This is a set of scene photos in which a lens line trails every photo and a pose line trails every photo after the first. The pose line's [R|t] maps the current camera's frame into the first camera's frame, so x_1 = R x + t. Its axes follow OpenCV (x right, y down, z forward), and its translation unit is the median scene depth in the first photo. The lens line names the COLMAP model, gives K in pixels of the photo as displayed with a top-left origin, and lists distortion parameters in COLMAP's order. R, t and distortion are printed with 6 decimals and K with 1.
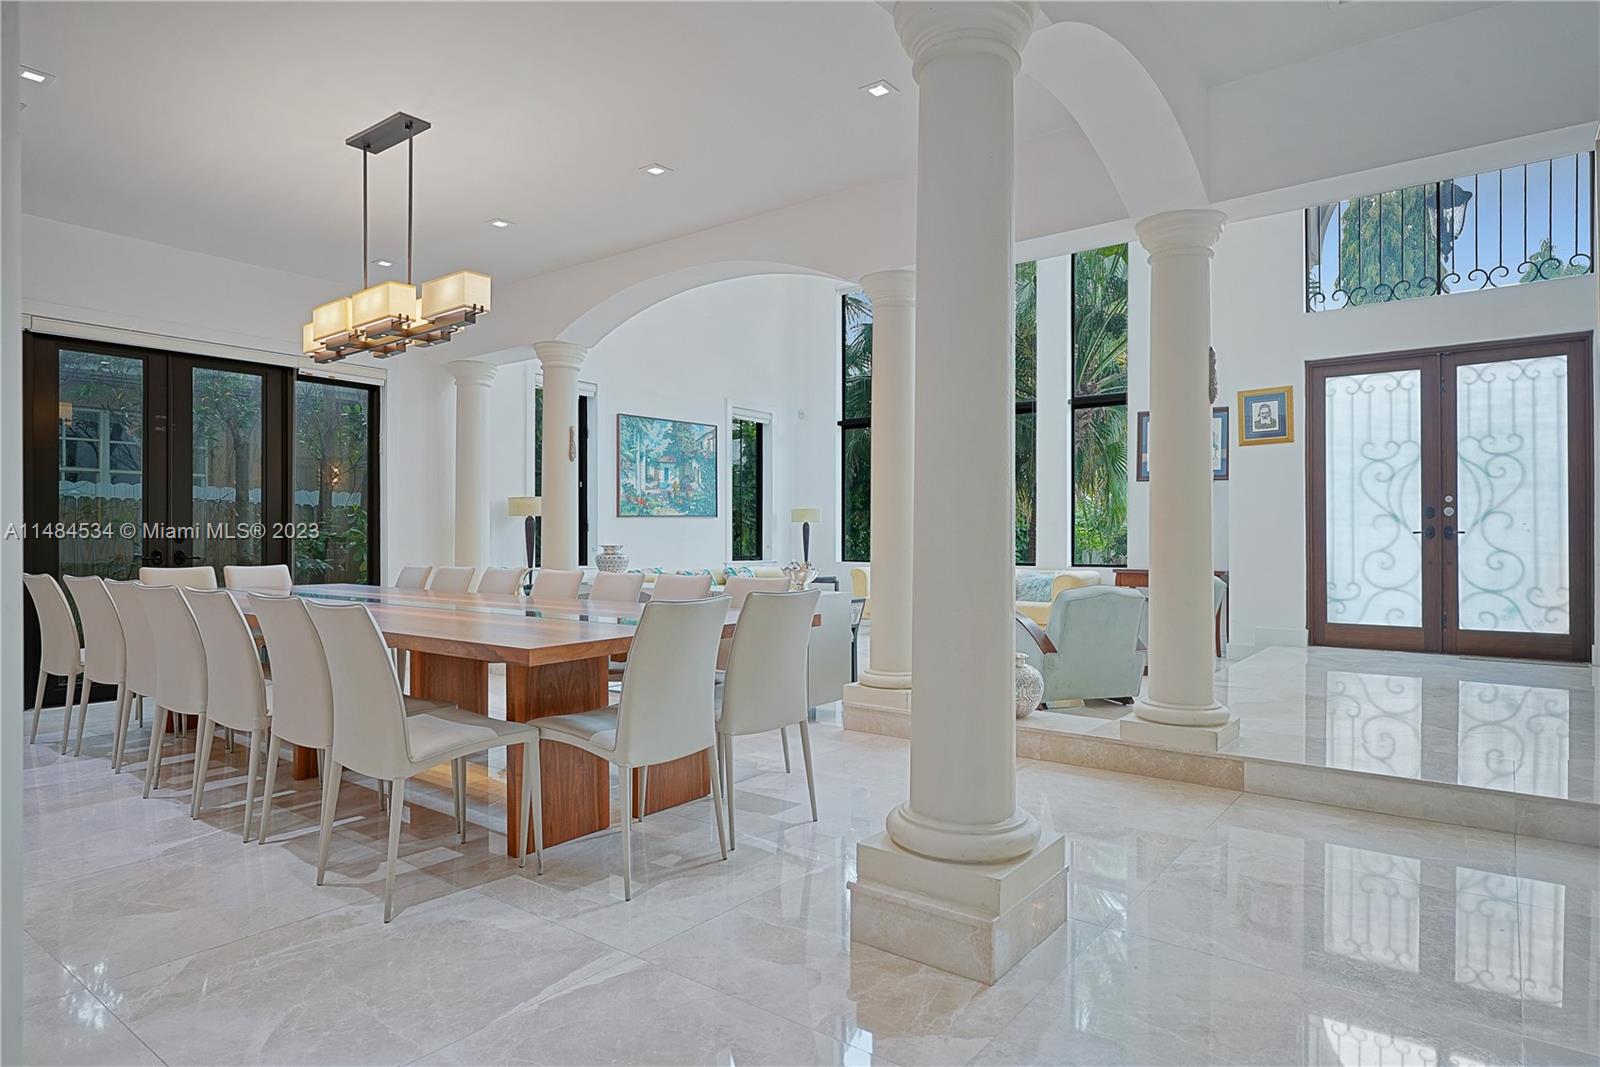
lens RADIAL K [[910.2, 0, 804.9], [0, 910.2, 530.3], [0, 0, 1]] dist [0.016554, -0.003753]
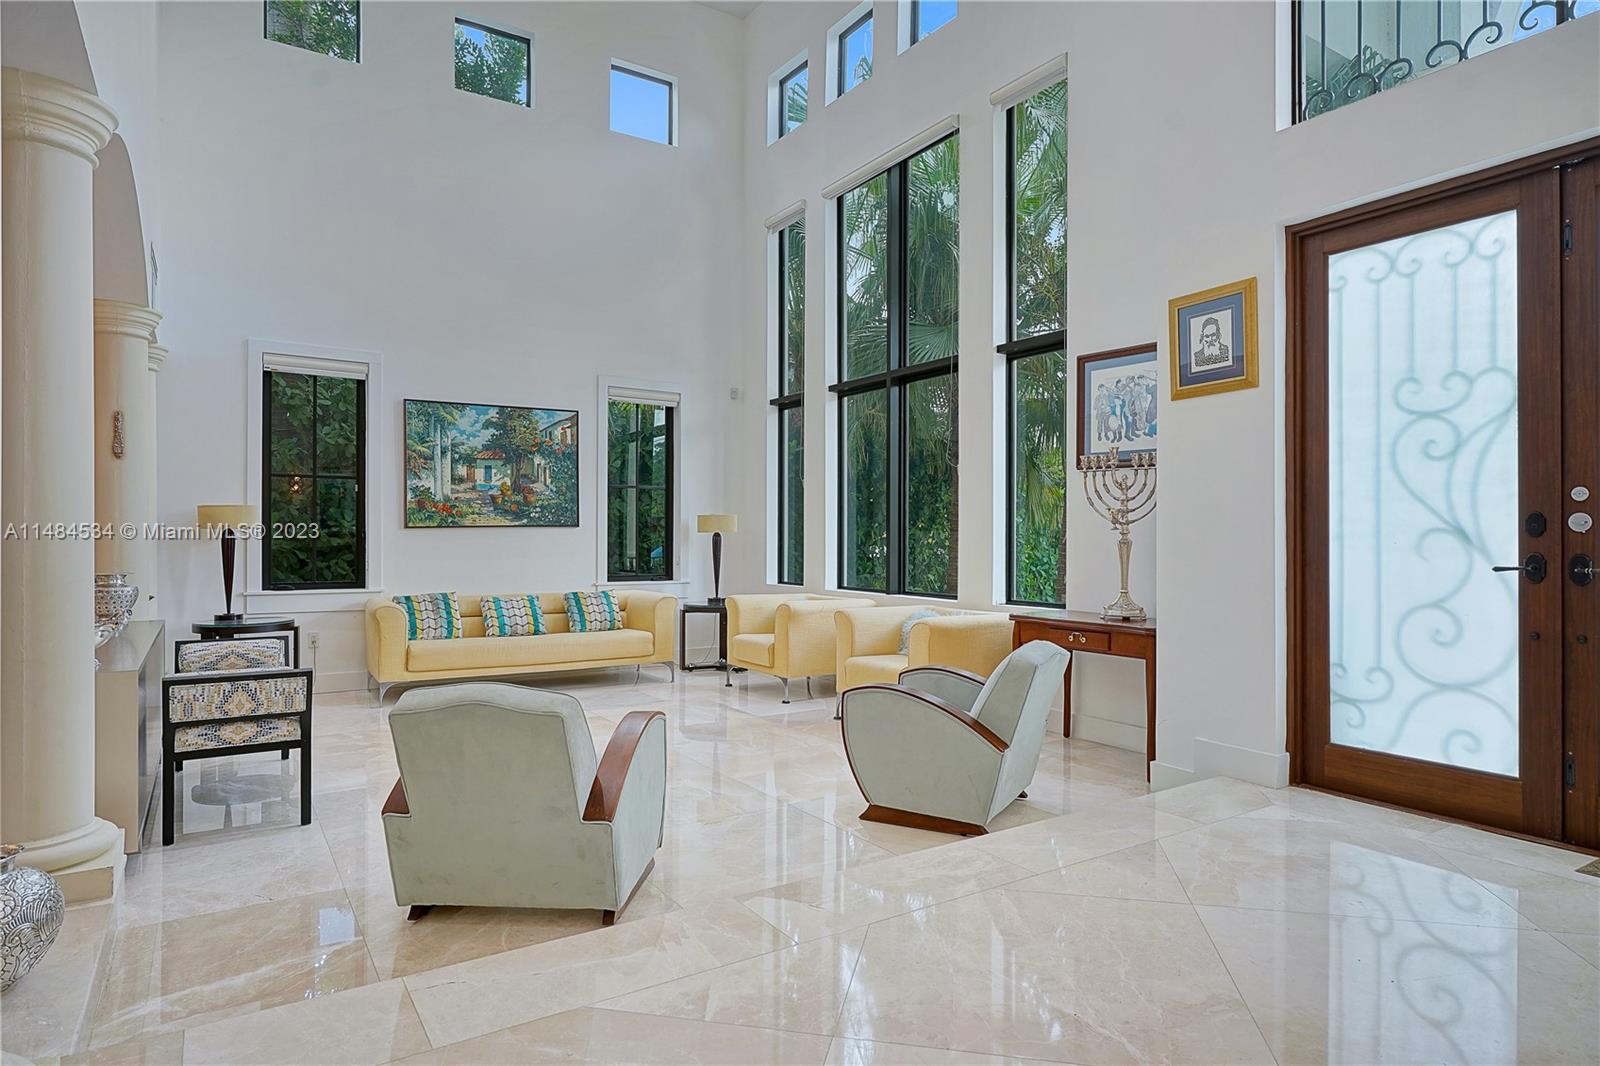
lens RADIAL K [[910.2, 0, 795.3], [0, 910.2, 540.6], [0, 0, 1]] dist [0.016554, -0.003753]
pose [[0.939963, 0.005214, -0.341238, 0.462456], [-0.001458, 0.999936, 0.011263, -0.015300], [0.341274, -0.010089, 0.939910, 0.423175]]
